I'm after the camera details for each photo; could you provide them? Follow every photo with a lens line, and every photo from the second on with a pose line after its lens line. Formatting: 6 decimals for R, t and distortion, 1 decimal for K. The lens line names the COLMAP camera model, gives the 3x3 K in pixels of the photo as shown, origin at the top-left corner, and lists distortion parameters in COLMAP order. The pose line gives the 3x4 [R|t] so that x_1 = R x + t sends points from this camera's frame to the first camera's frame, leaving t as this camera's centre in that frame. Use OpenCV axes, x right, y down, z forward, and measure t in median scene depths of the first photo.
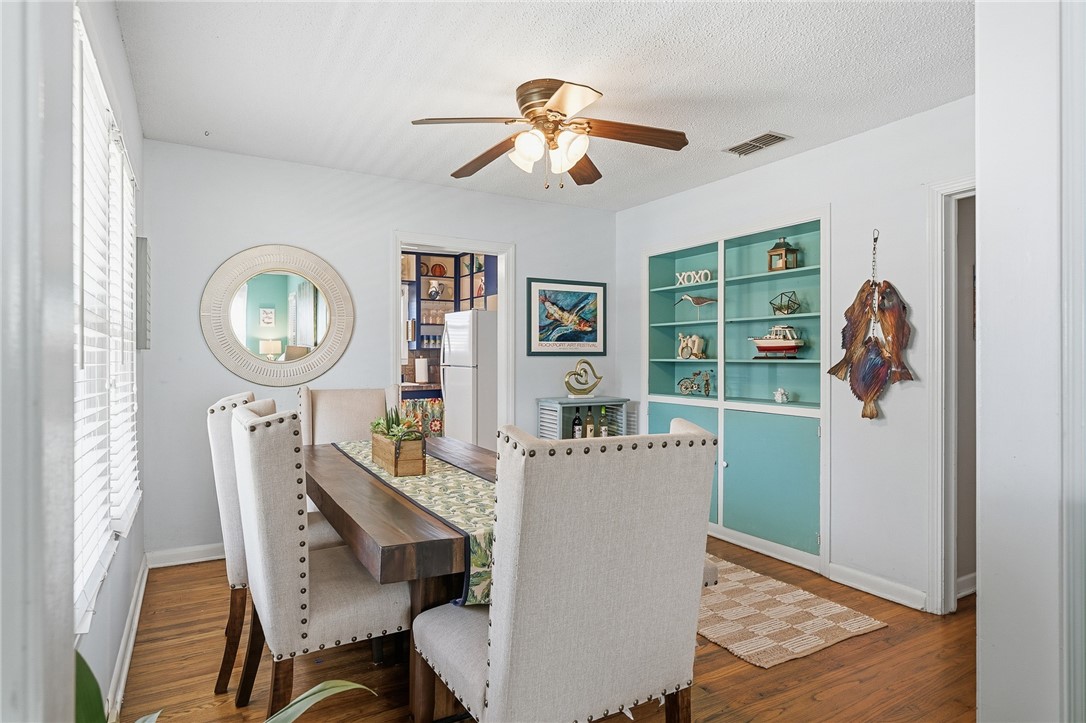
lens RADIAL K [[591.3, 0, 540.5], [0, 591.3, 358.3], [0, 0, 1]] dist [-0.000641, -0.000066]
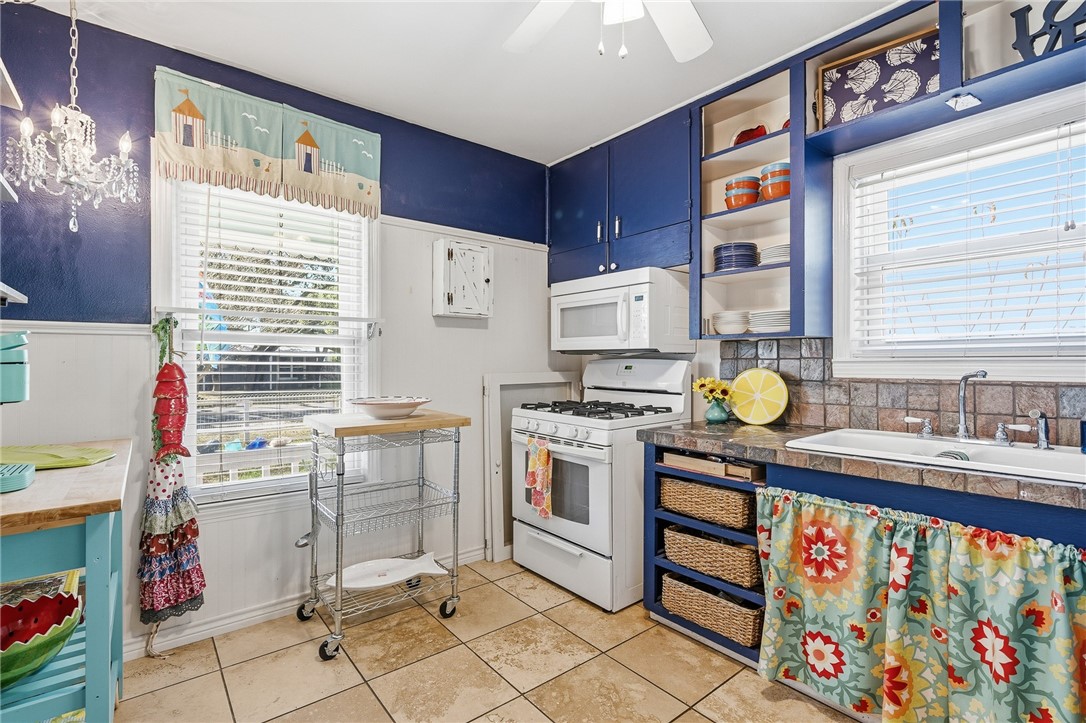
lens RADIAL K [[508.0, 0, 540.2], [0, 508.0, 359.5], [0, 0, 1]] dist [-0.003714, 0.001996]
pose [[0.138921, 0.002496, -0.990300, -0.078800], [-0.002871, 0.999994, 0.002118, 0.000838], [0.990299, 0.002549, 0.138928, 1.043586]]
